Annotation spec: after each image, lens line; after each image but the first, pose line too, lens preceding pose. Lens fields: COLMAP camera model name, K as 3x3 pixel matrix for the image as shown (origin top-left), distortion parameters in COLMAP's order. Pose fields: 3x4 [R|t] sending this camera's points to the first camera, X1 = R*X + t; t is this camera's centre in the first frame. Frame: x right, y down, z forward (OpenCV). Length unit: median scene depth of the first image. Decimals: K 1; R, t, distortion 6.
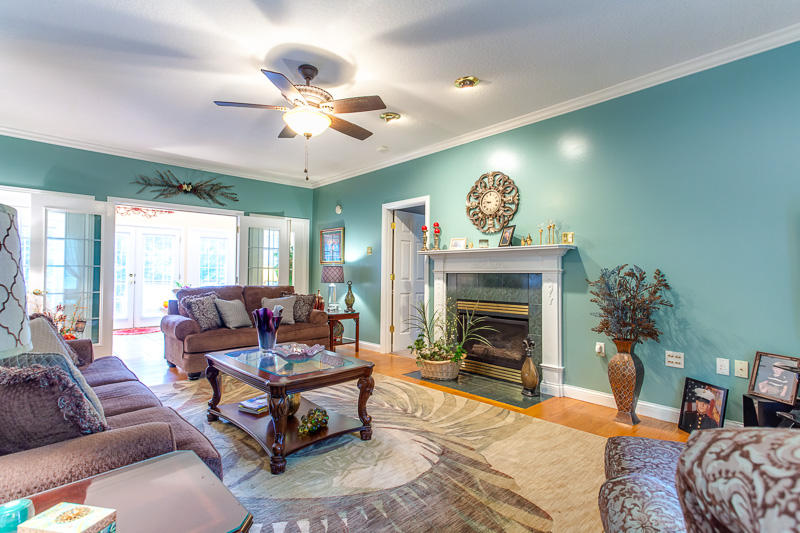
lens RADIAL K [[384.3, 0, 399.2], [0, 384.3, 267.3], [0, 0, 1]] dist [0.012667, -0.000410]
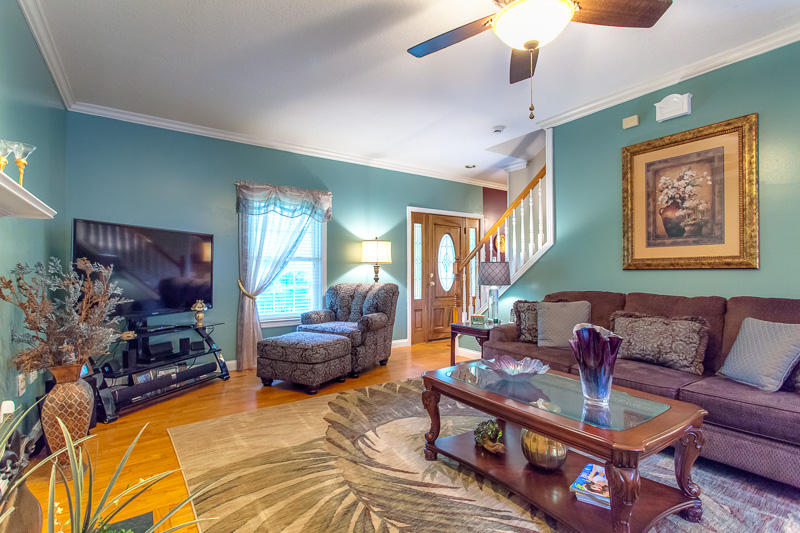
lens RADIAL K [[384.3, 0, 398.7], [0, 384.3, 268.2], [0, 0, 1]] dist [0.012667, -0.000410]
pose [[-0.990710, -0.001052, 0.135989, -0.090231], [-0.004755, 0.999627, -0.026906, 0.021403], [-0.135910, -0.027303, -0.990345, 1.288436]]
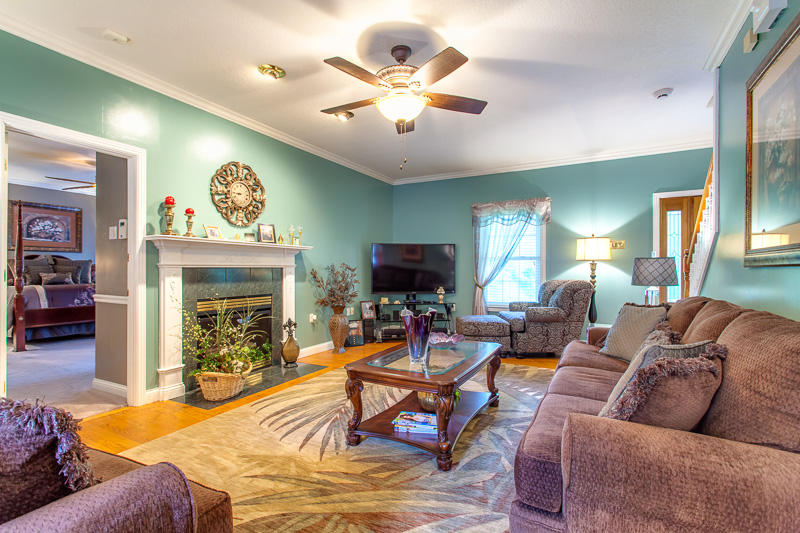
lens RADIAL K [[384.3, 0, 397.7], [0, 384.3, 269.5], [0, 0, 1]] dist [0.012667, -0.000410]
pose [[-0.315549, -0.006369, 0.948888, -0.889082], [-0.020852, 0.999783, -0.000224, 0.013411], [-0.948680, -0.019857, -0.315613, 1.023923]]
